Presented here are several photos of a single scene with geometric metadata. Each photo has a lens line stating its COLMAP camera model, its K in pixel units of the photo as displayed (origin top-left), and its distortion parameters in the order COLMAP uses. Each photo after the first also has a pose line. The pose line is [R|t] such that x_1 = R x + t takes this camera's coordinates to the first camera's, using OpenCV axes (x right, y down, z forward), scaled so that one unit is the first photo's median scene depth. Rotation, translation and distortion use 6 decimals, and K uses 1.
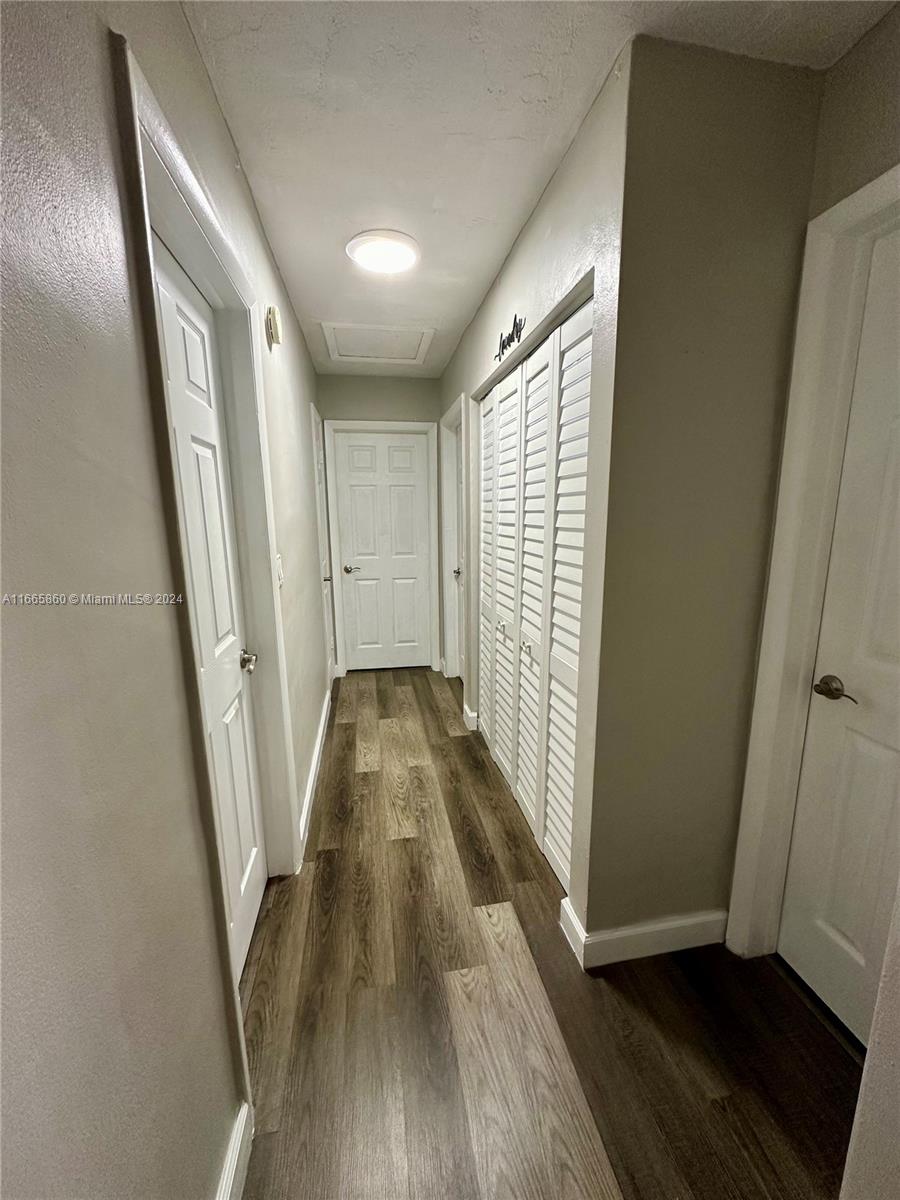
lens RADIAL K [[477.5, 0, 453.8], [0, 477.5, 600.2], [0, 0, 1]] dist [-0.004535, 0.000610]
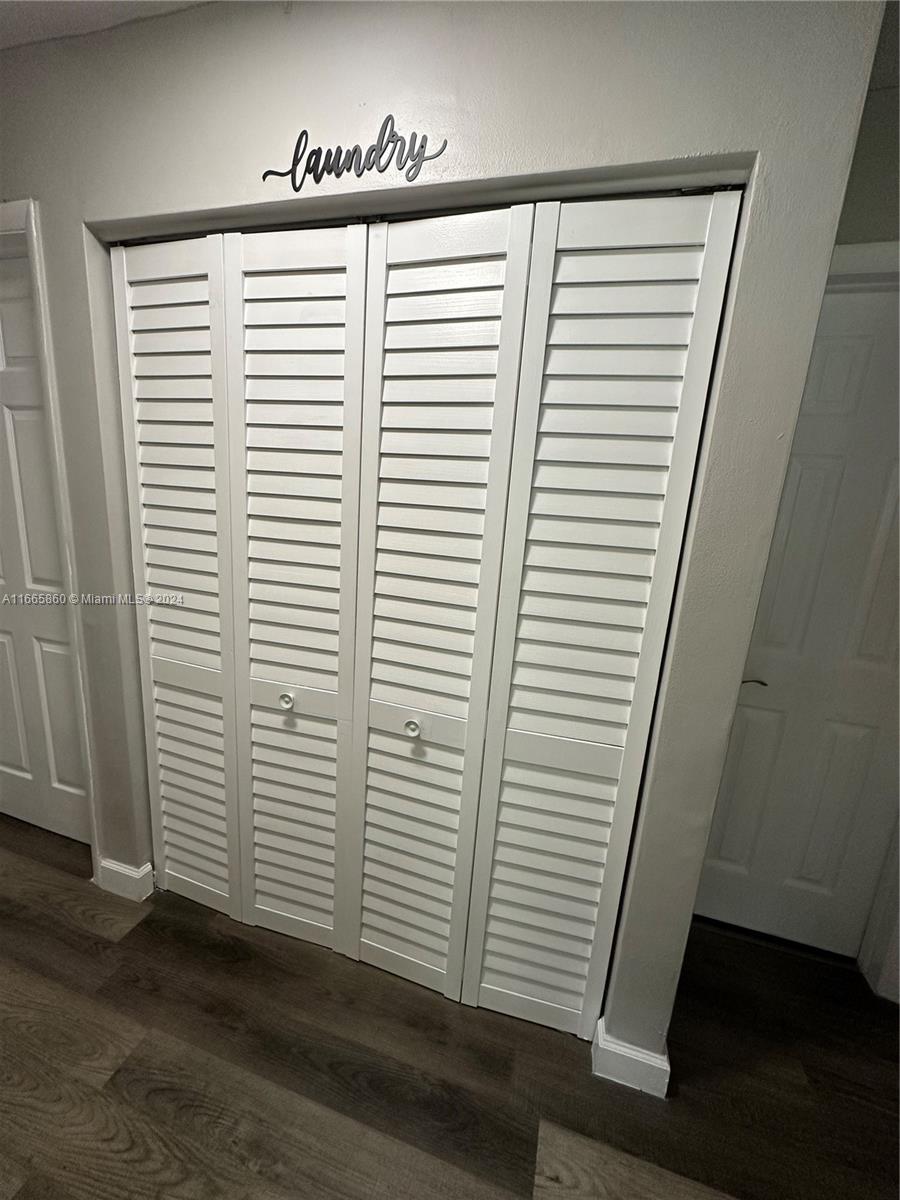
lens RADIAL K [[477.5, 0, 450.6], [0, 477.5, 597.6], [0, 0, 1]] dist [-0.004535, 0.000610]
pose [[0.450946, -0.149216, 0.879990, -0.269667], [0.093688, 0.988393, 0.119588, -0.108584], [-0.887620, 0.028517, 0.459692, 0.533419]]
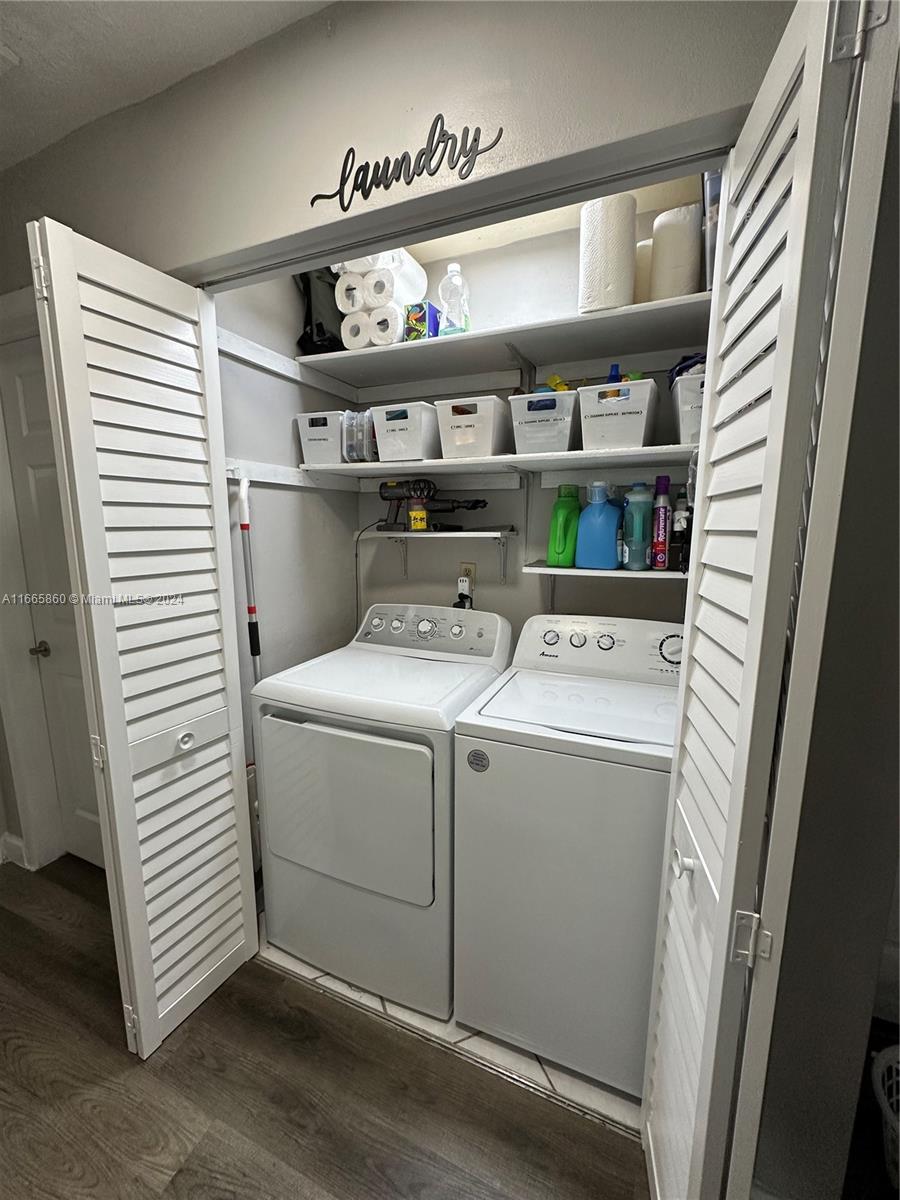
lens RADIAL K [[477.5, 0, 446.5], [0, 477.5, 600.6], [0, 0, 1]] dist [-0.004535, 0.000610]
pose [[0.554692, -0.119178, 0.823476, -0.231721], [0.147553, 0.988092, 0.043611, -0.105800], [-0.818868, 0.097316, 0.565672, 0.570244]]
